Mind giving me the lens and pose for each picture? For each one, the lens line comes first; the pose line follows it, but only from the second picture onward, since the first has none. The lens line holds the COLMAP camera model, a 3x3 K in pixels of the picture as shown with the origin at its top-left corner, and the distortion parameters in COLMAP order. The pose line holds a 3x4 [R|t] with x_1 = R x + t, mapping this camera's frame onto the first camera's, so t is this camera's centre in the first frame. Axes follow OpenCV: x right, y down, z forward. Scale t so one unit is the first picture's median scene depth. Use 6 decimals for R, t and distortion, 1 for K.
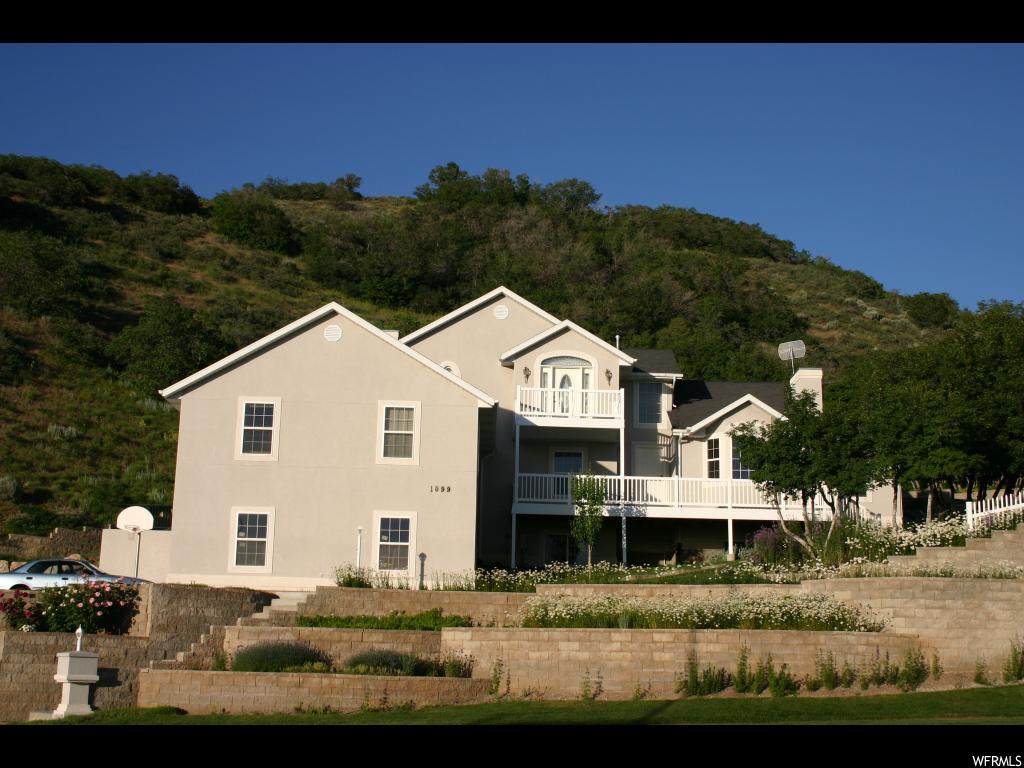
lens RADIAL K [[1344.1, 0, 512.0], [0, 1344.1, 384.0], [0, 0, 1]] dist [-0.029888, 0.013550]
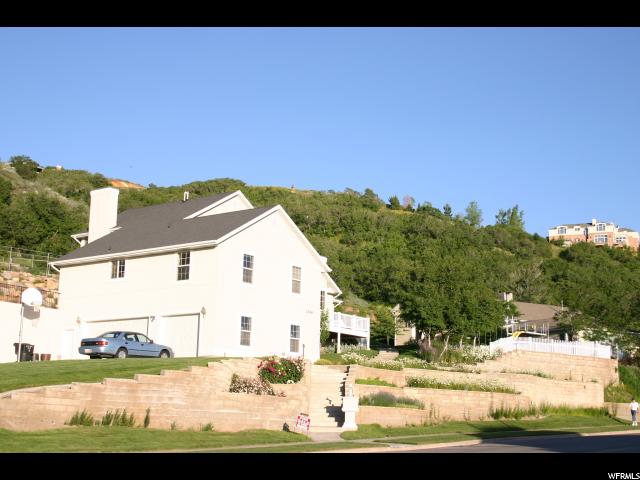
lens RADIAL K [[956.6, 0, 320.0], [0, 956.6, 240.0], [0, 0, 1]] dist [0.037592, 0.049858]
pose [[0.614516, 0.146980, 0.775092, -1.288861], [-0.184167, 0.982072, -0.040216, 0.033182], [-0.767107, -0.118033, 0.630568, 0.147871]]
